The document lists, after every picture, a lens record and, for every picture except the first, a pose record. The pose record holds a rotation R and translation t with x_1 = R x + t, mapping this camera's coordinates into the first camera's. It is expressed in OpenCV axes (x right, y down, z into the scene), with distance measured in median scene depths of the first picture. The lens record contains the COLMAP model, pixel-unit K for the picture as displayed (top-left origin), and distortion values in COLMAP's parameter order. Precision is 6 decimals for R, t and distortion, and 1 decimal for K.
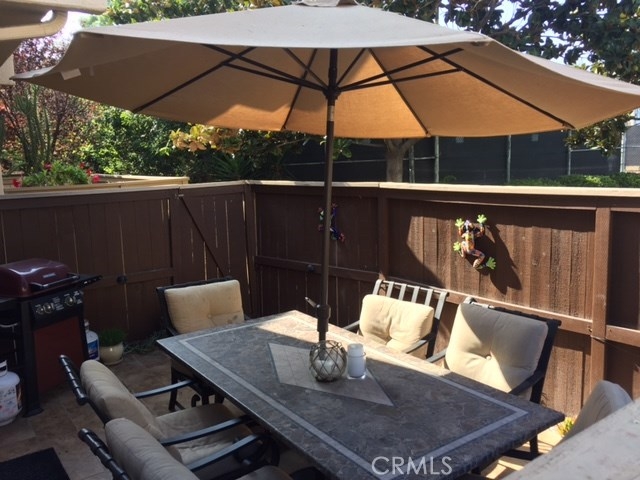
lens RADIAL K [[544.8, 0, 320.0], [0, 544.8, 238.2], [0, 0, 1]] dist [0.057744, -0.067423]
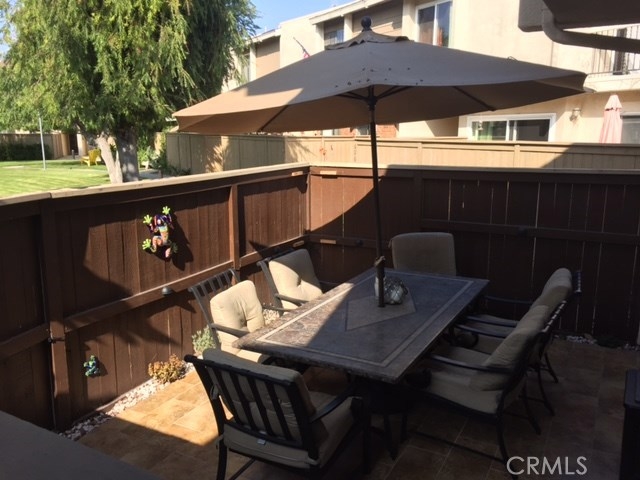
lens RADIAL K [[544.8, 0, 320.0], [0, 544.8, 240.1], [0, 0, 1]] dist [0.057744, -0.067423]
pose [[-0.421800, -0.146131, 0.894836, -0.878717], [0.152572, 0.961414, 0.228921, -0.195334], [-0.893760, 0.233085, -0.383229, 1.270568]]
